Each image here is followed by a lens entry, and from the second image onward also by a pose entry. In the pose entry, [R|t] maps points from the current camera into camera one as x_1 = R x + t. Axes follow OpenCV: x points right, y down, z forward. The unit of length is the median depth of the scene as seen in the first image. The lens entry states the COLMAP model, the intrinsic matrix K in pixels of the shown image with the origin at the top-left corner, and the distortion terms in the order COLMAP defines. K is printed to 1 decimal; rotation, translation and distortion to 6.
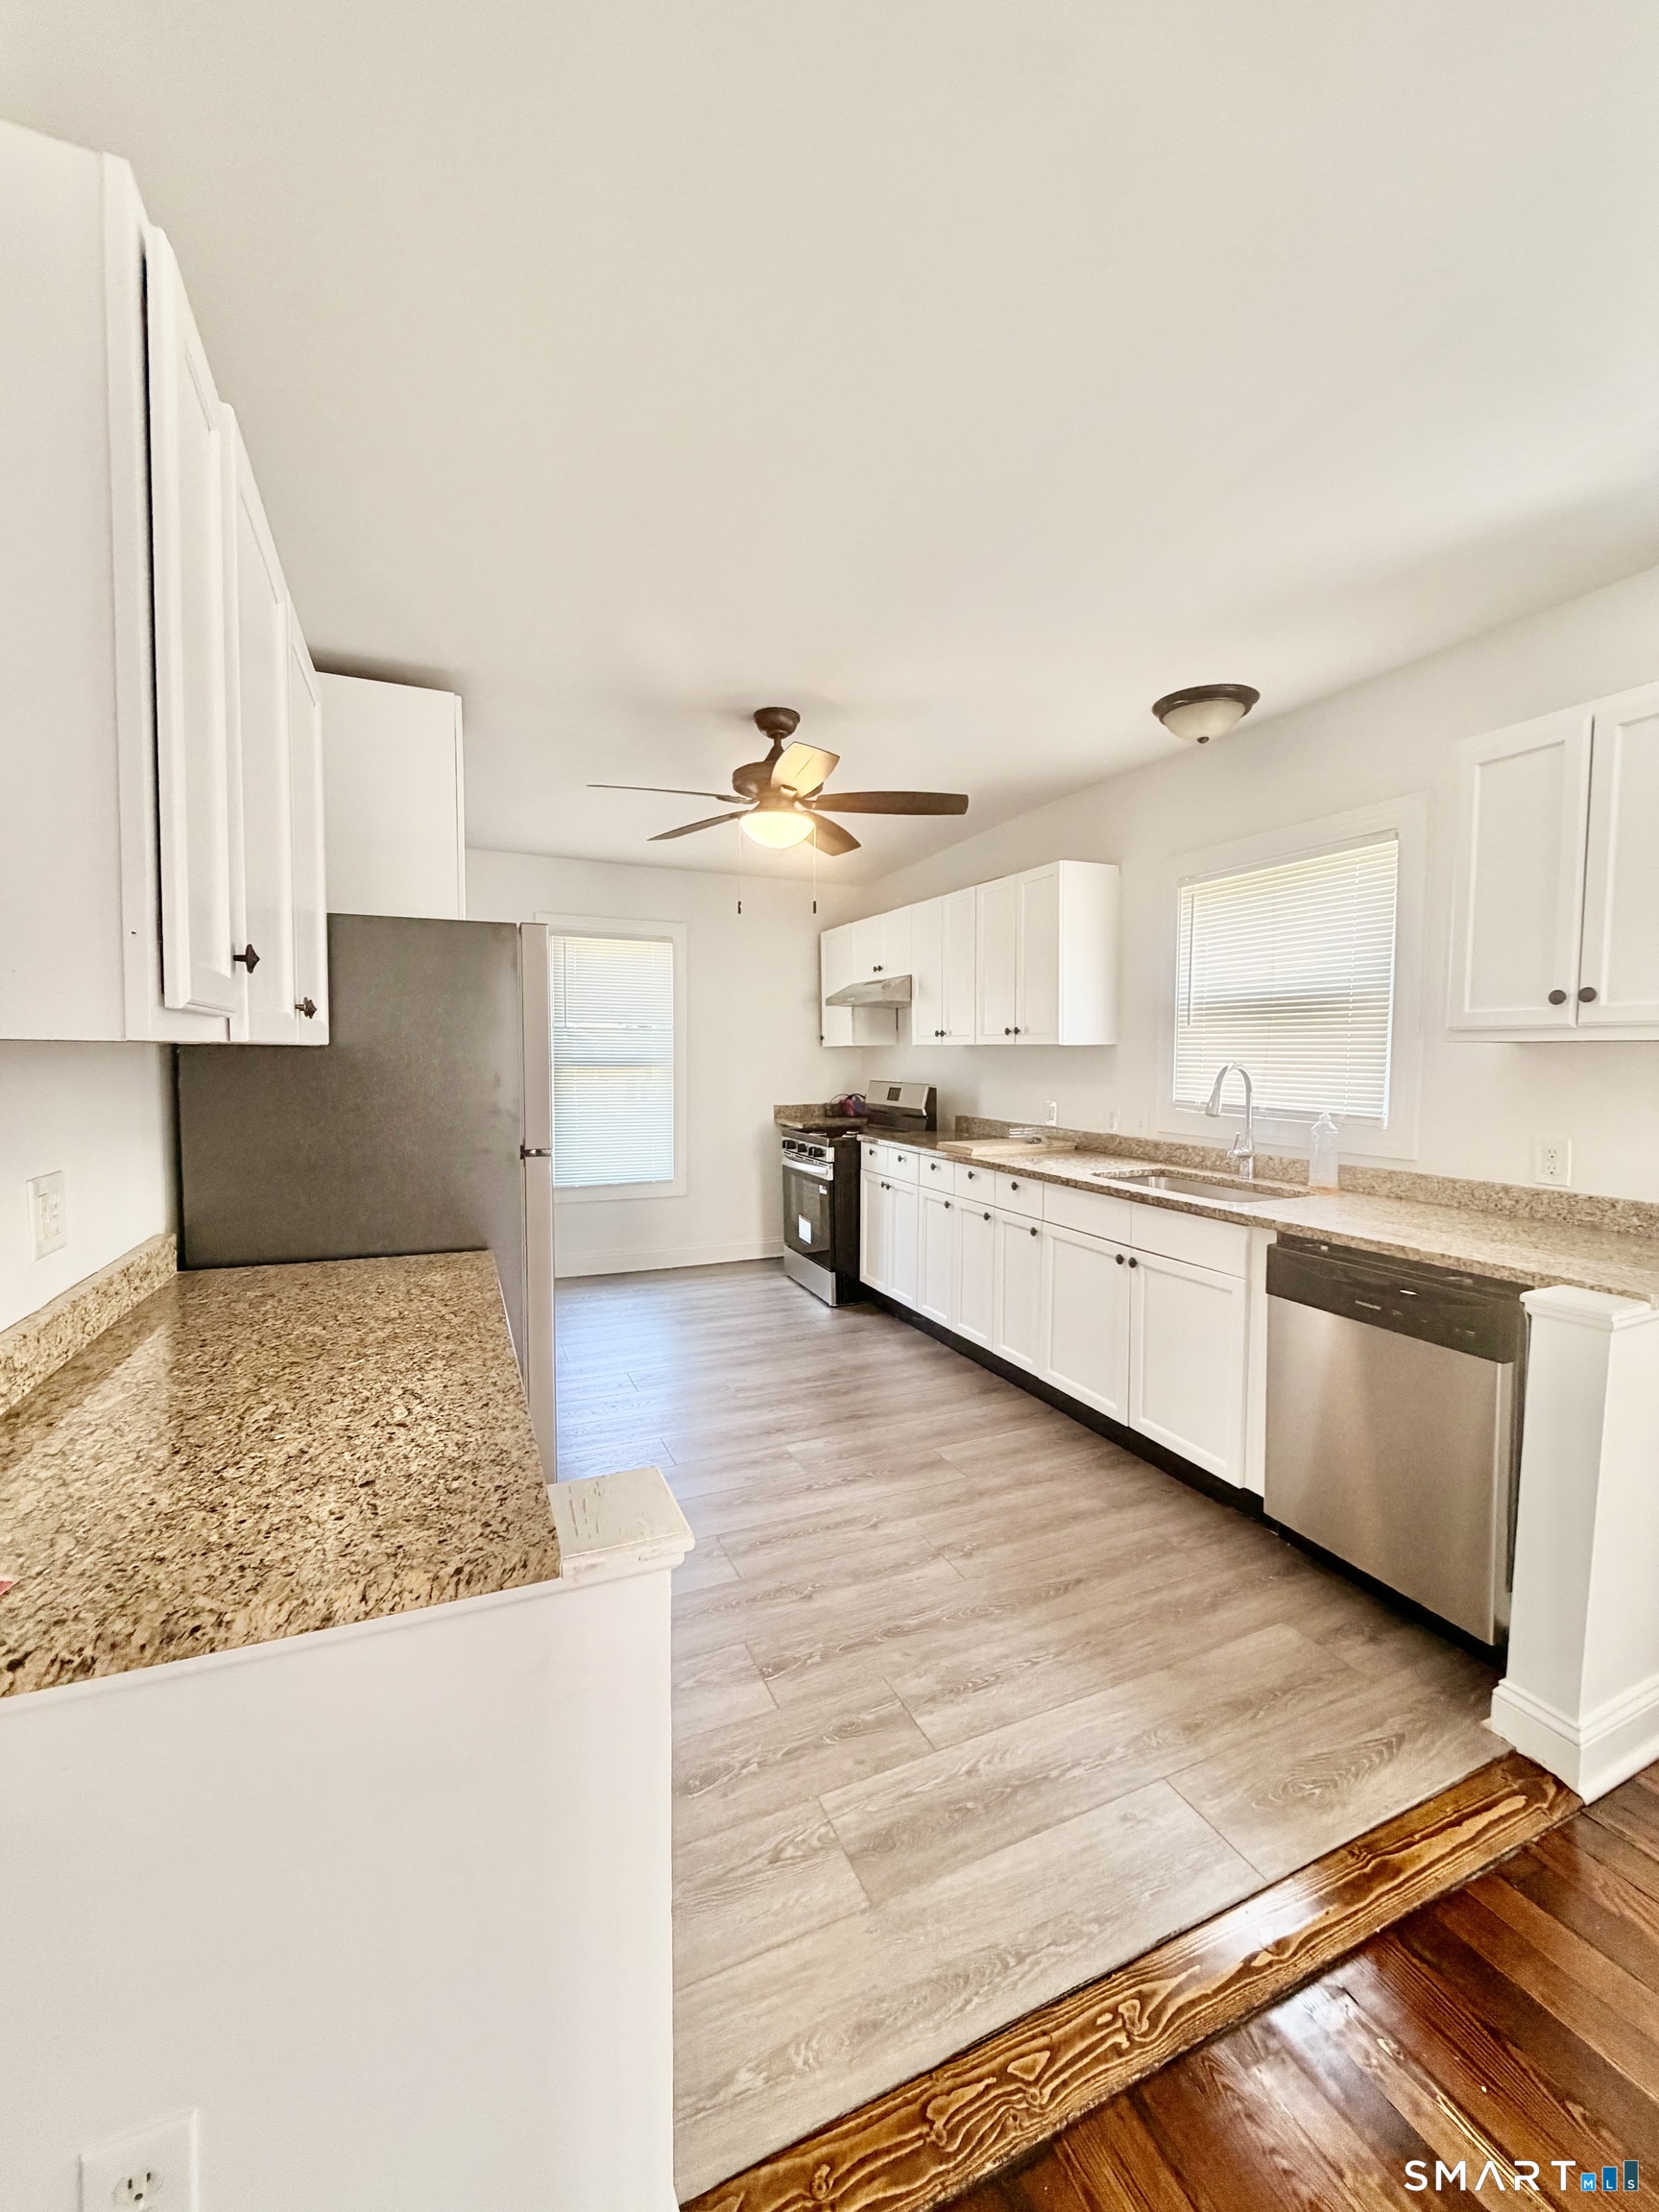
lens RADIAL K [[879.0, 0, 826.4], [0, 879.0, 1102.4], [0, 0, 1]] dist [-0.003089, 0.001492]
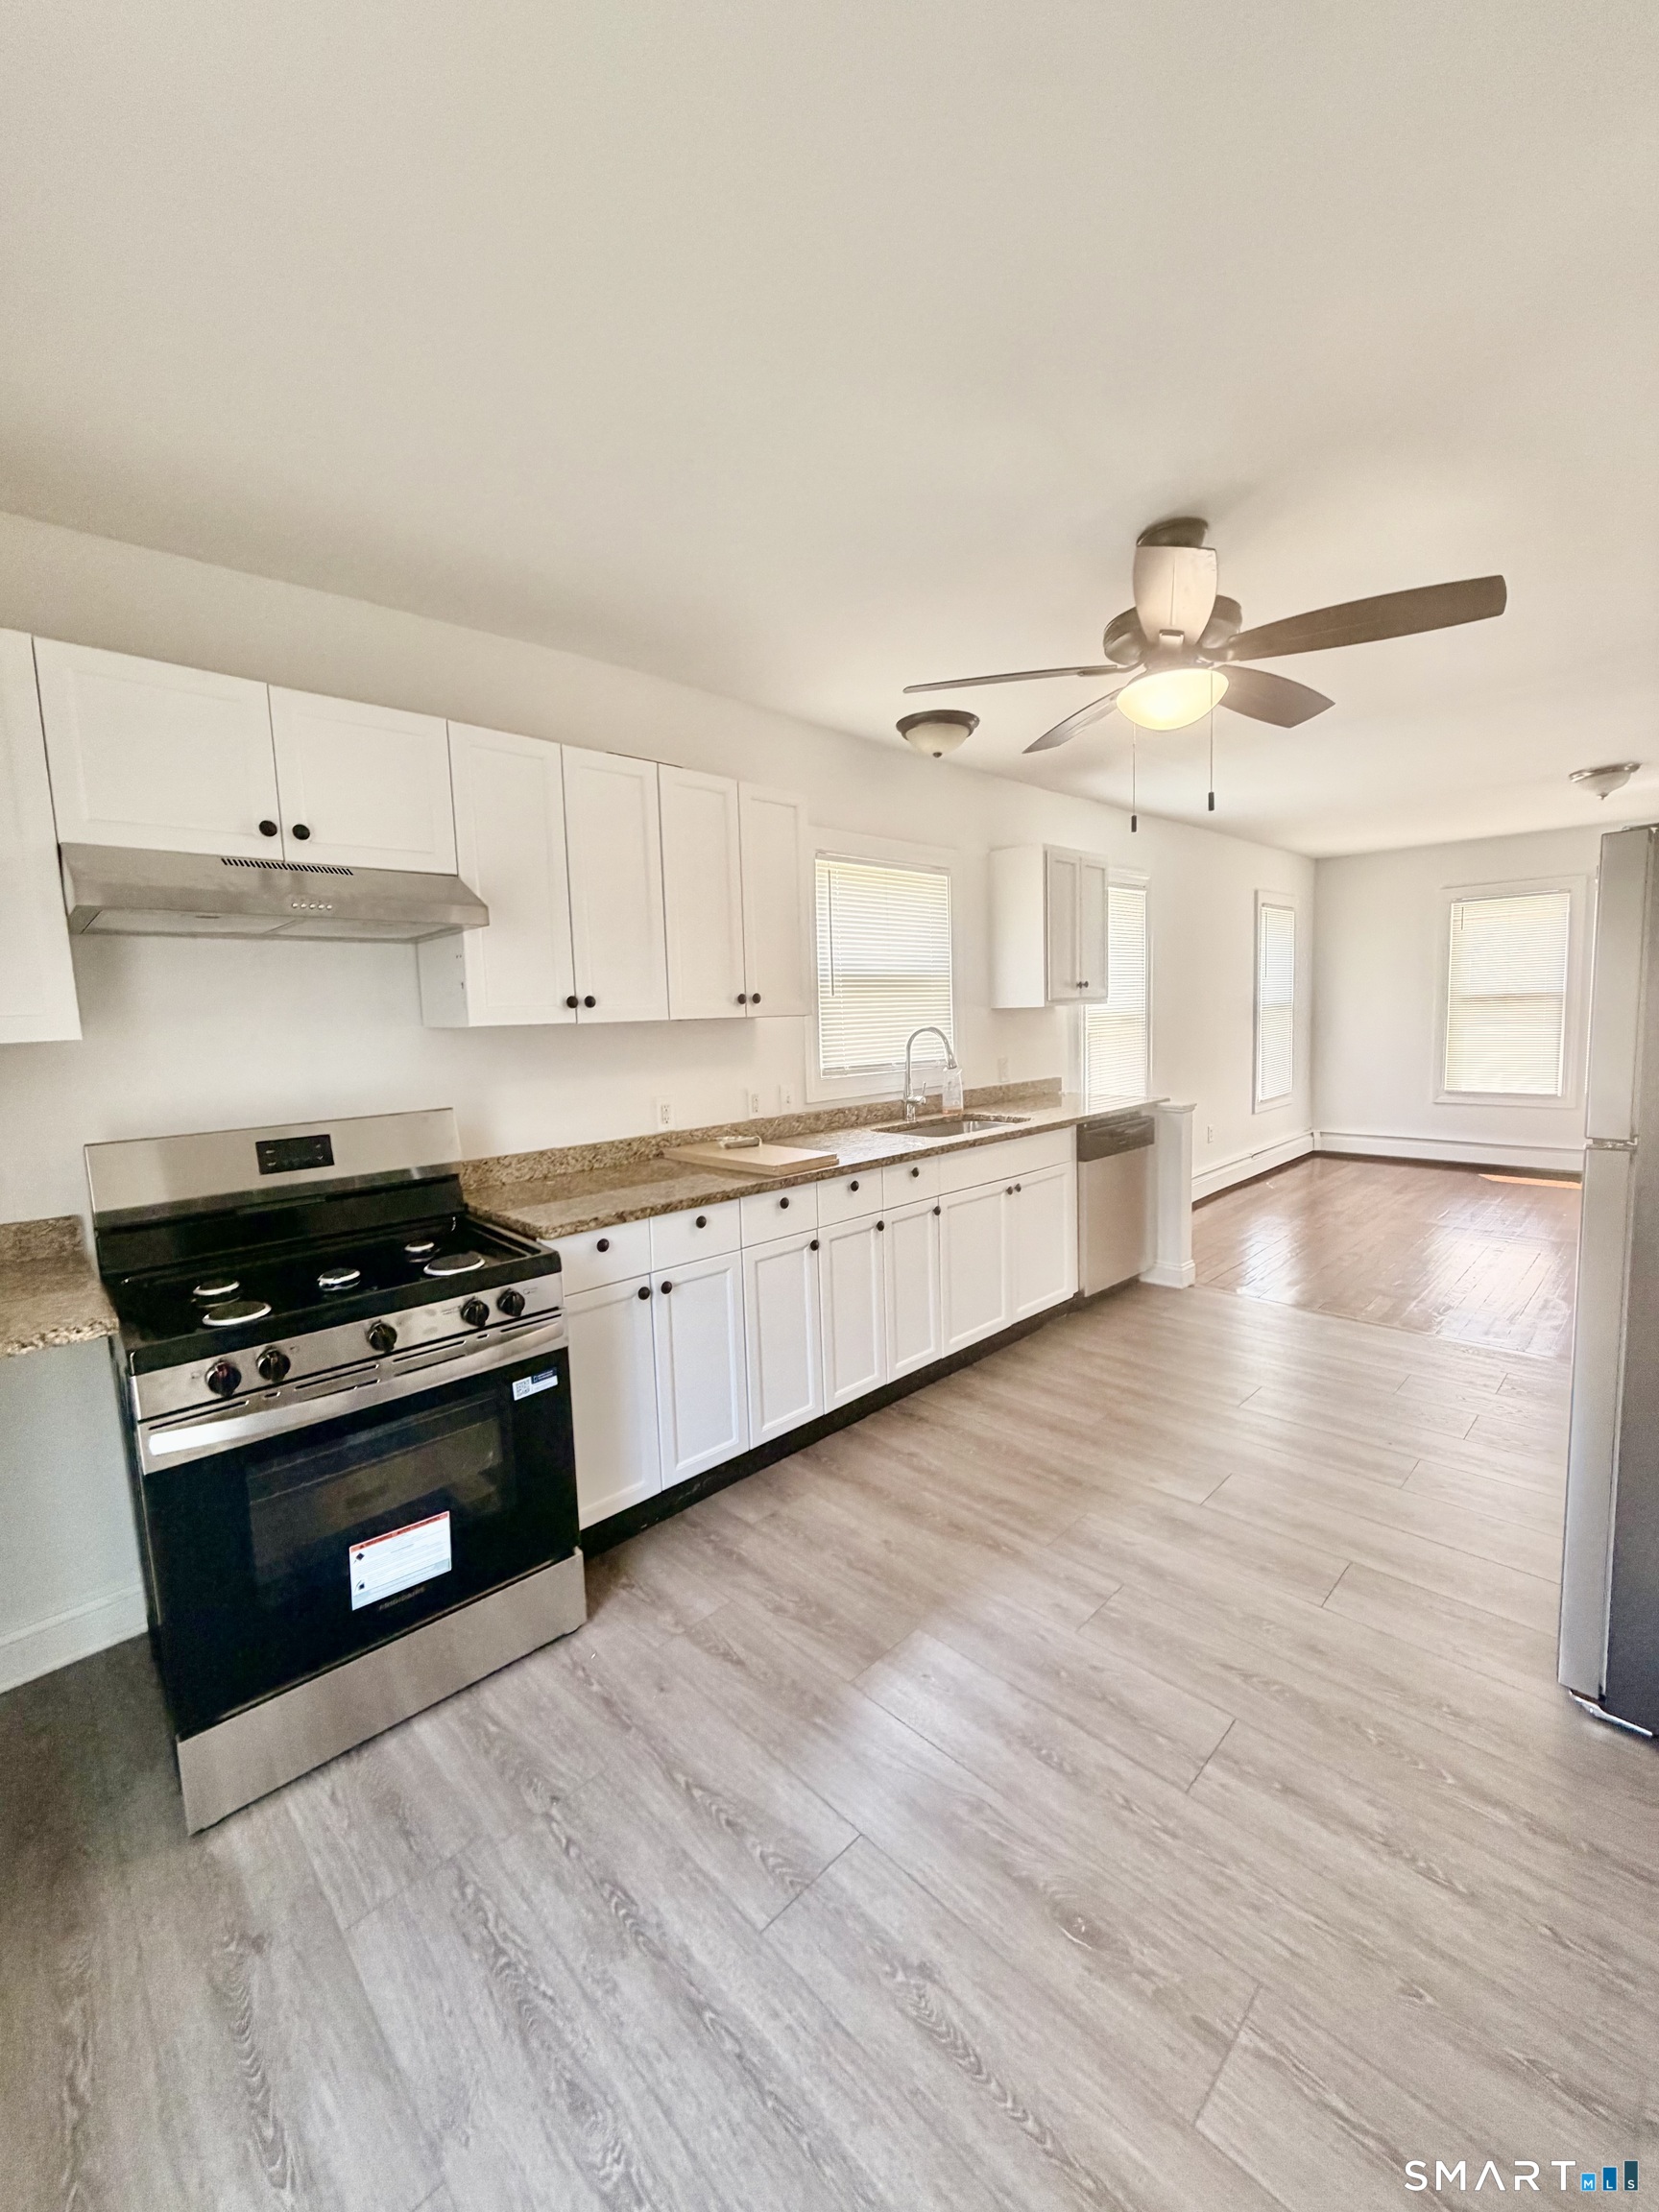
lens RADIAL K [[879.0, 0, 814.7], [0, 879.0, 1106.7], [0, 0, 1]] dist [-0.003089, 0.001492]
pose [[-0.340817, -0.091143, 0.935701, -0.982244], [0.090247, 0.987521, 0.129062, -0.161035], [-0.935788, 0.128431, -0.328339, 2.351247]]
